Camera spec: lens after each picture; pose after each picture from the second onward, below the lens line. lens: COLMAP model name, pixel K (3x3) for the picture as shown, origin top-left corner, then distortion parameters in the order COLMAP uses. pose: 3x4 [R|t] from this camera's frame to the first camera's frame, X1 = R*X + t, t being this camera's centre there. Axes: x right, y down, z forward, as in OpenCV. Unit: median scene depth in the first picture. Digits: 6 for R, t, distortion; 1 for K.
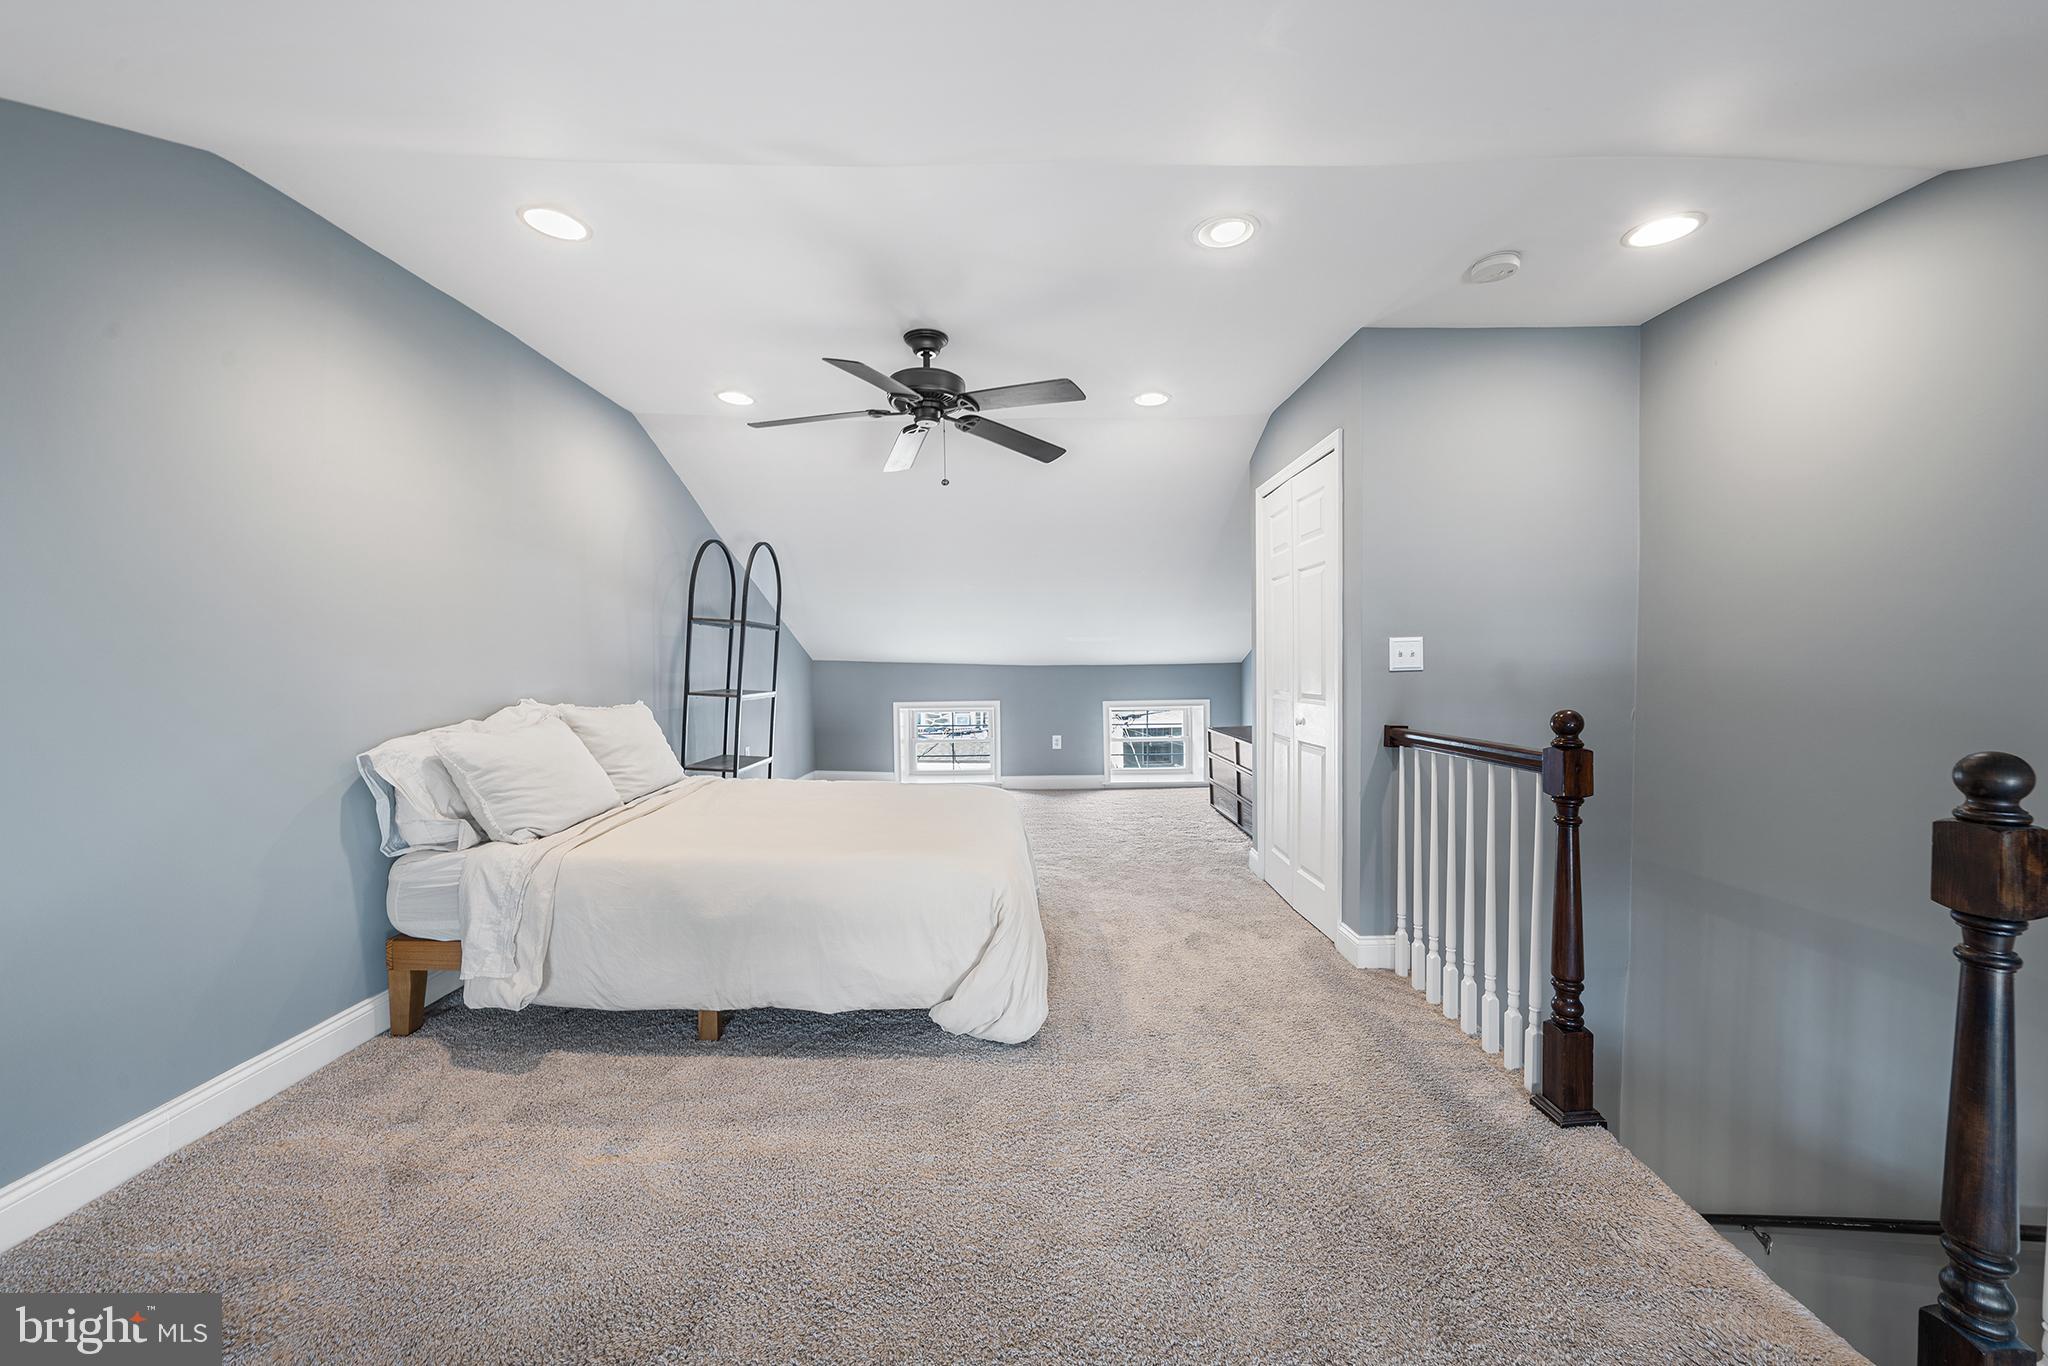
lens RADIAL K [[778.8, 0, 1028.8], [0, 778.8, 689.3], [0, 0, 1]] dist [-0.001814, -0.000108]
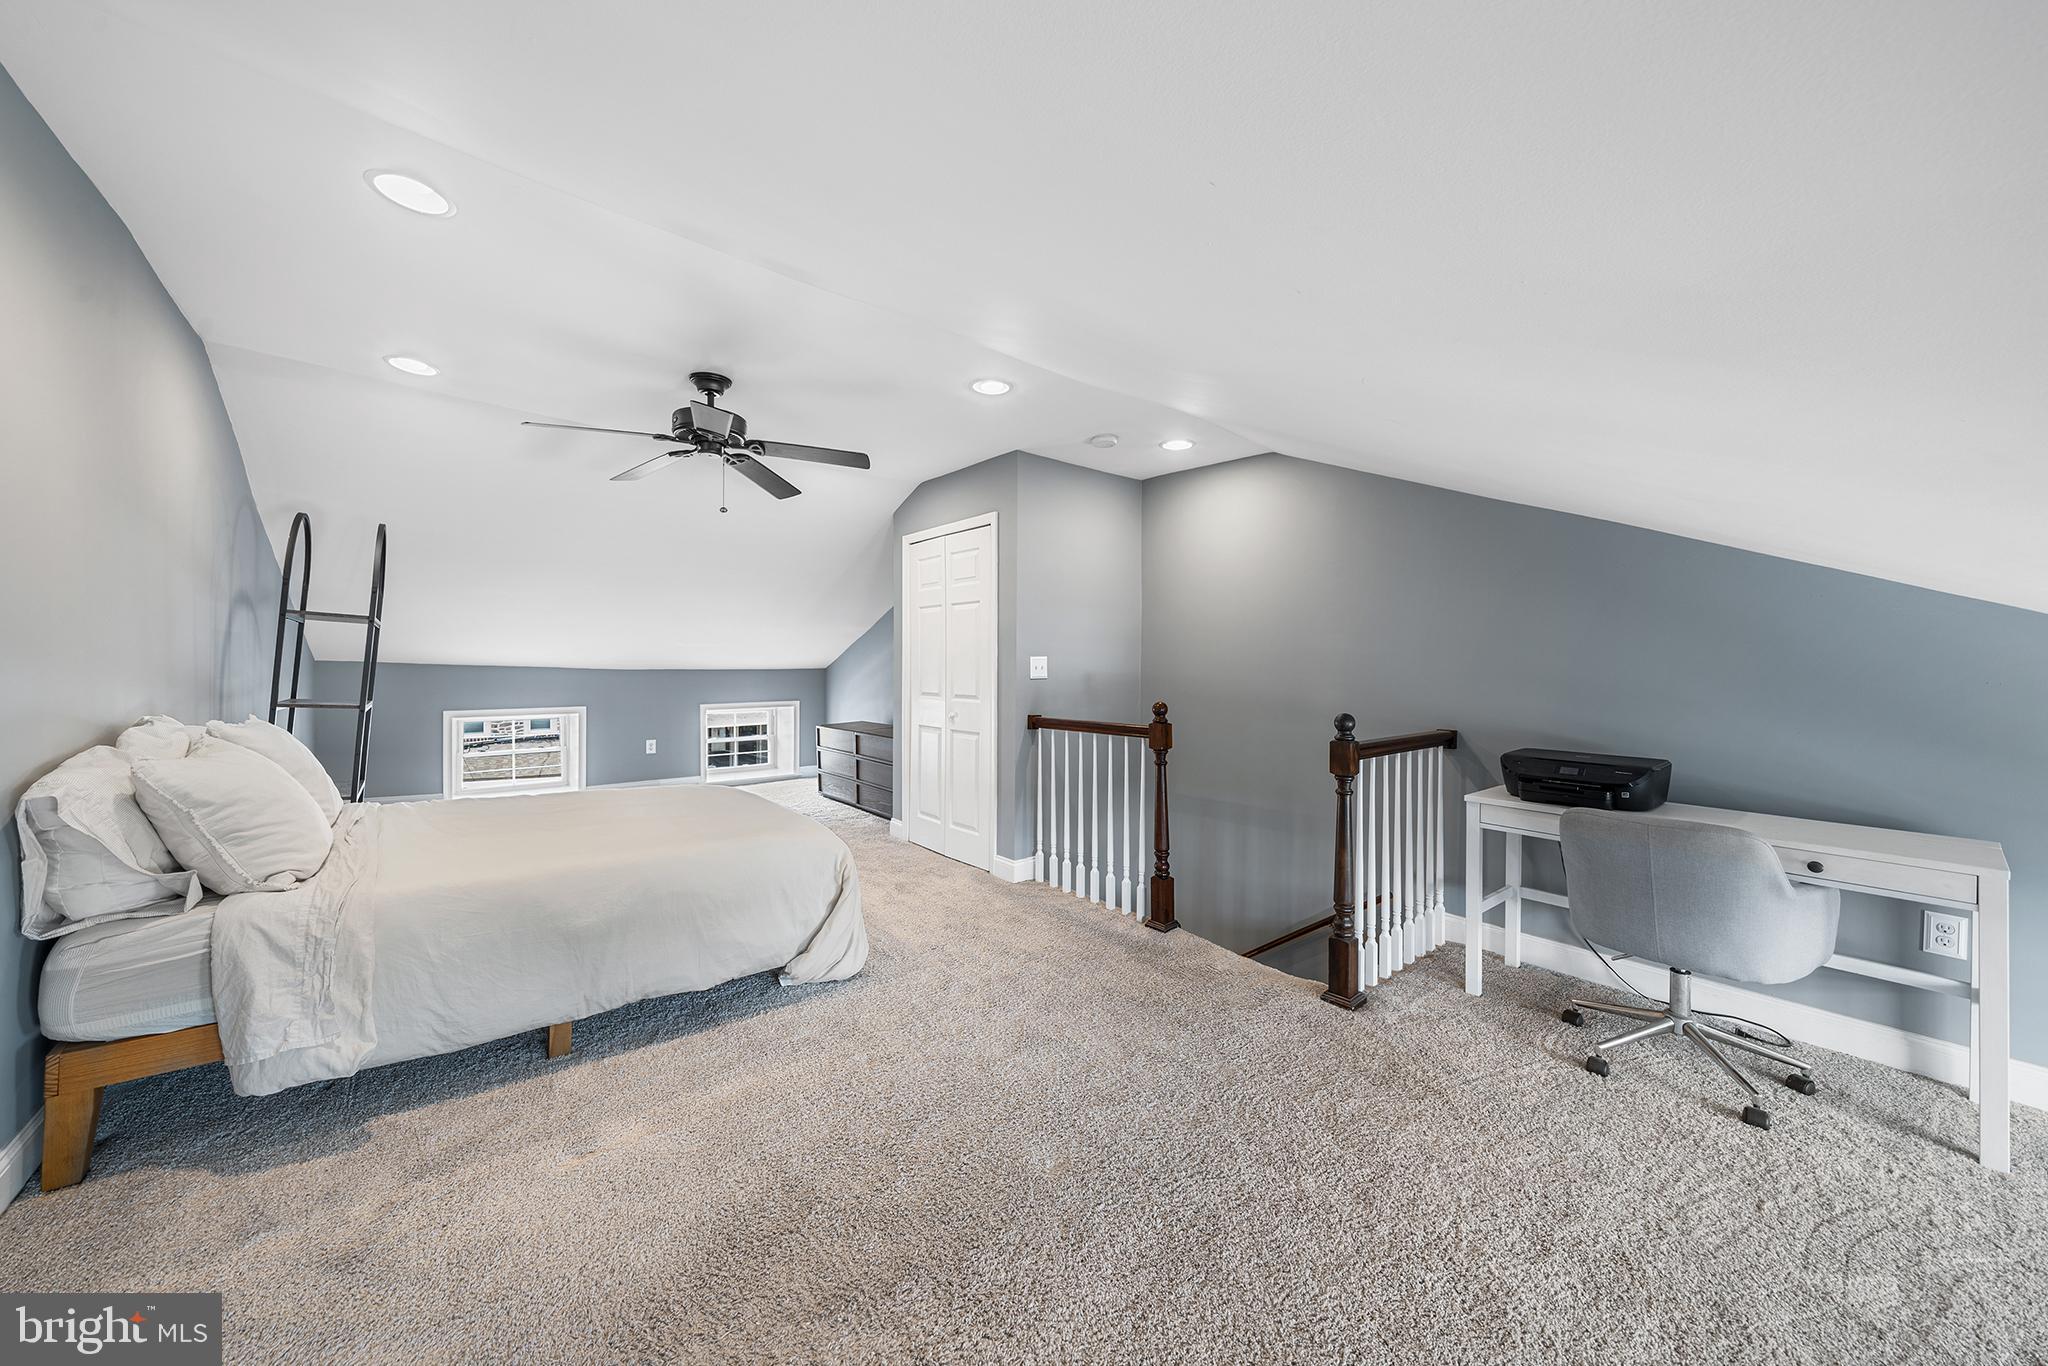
lens RADIAL K [[747.4, 0, 1027.0], [0, 747.4, 662.0], [0, 0, 1]] dist [-0.002471, -0.000235]
pose [[0.763628, 0.014448, 0.645495, -0.581218], [0.009844, 0.999373, -0.034015, -0.008487], [-0.645582, 0.032329, 0.763007, -0.117695]]
